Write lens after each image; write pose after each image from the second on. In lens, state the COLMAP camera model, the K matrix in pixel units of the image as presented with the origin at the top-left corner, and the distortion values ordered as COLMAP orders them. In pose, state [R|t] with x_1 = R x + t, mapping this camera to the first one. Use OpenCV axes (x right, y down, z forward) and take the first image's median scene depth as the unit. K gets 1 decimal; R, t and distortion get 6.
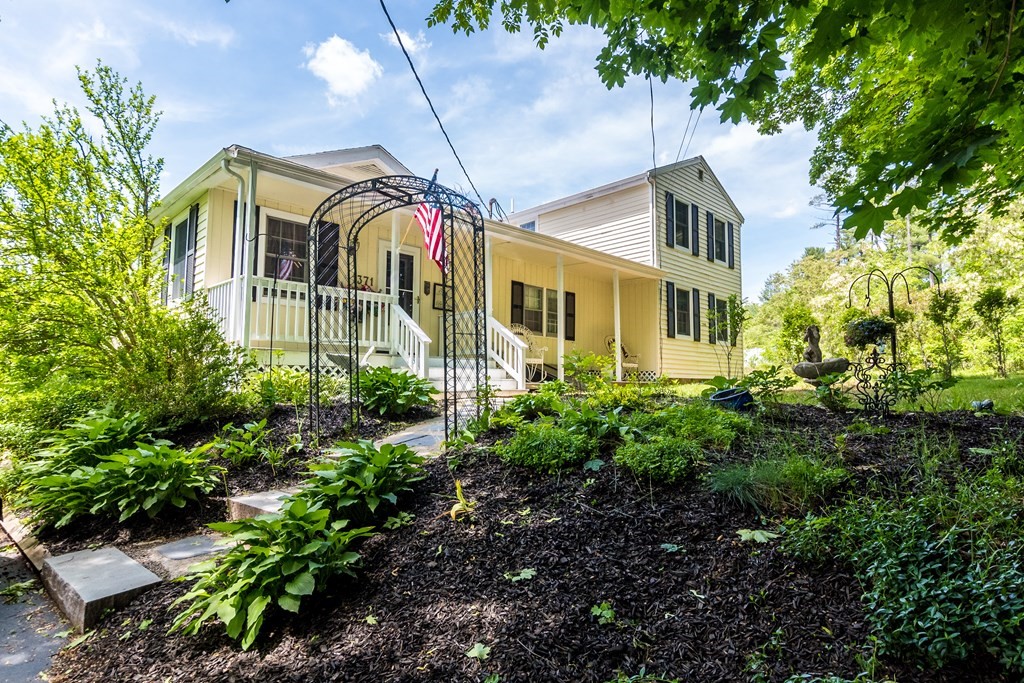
lens RADIAL K [[546.0, 0, 514.2], [0, 546.0, 344.3], [0, 0, 1]] dist [-0.005606, -0.000729]
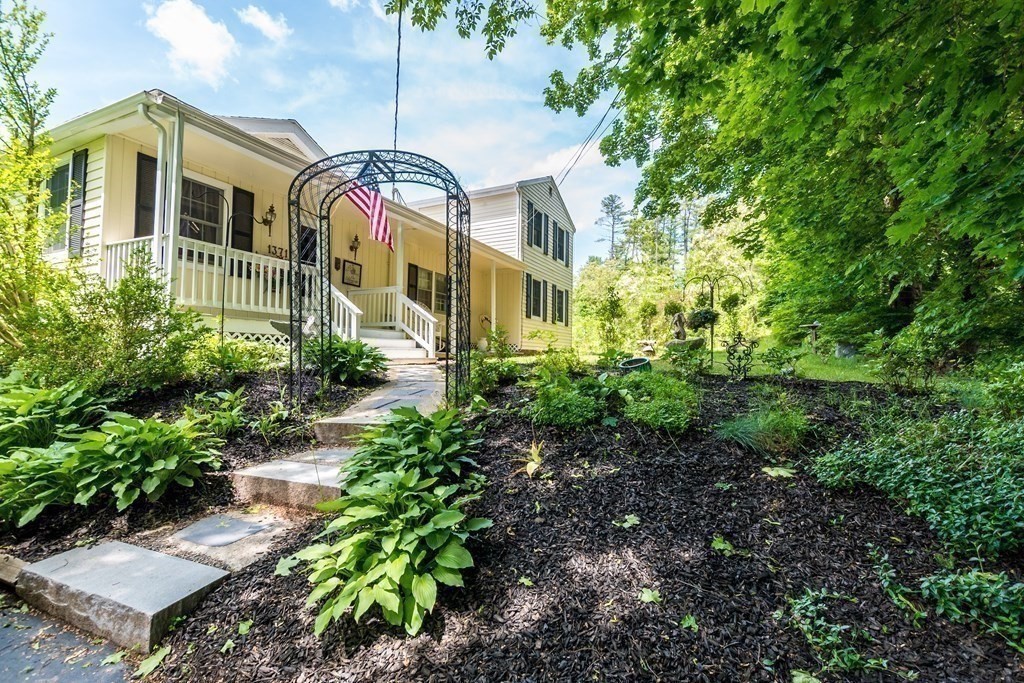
lens RADIAL K [[444.6, 0, 511.3], [0, 444.6, 340.3], [0, 0, 1]] dist [0.006638, -0.002055]
pose [[0.945627, 0.020648, 0.324596, -0.180887], [-0.034474, 0.998724, 0.036902, 0.006848], [-0.323420, -0.046085, 0.945133, 0.074849]]
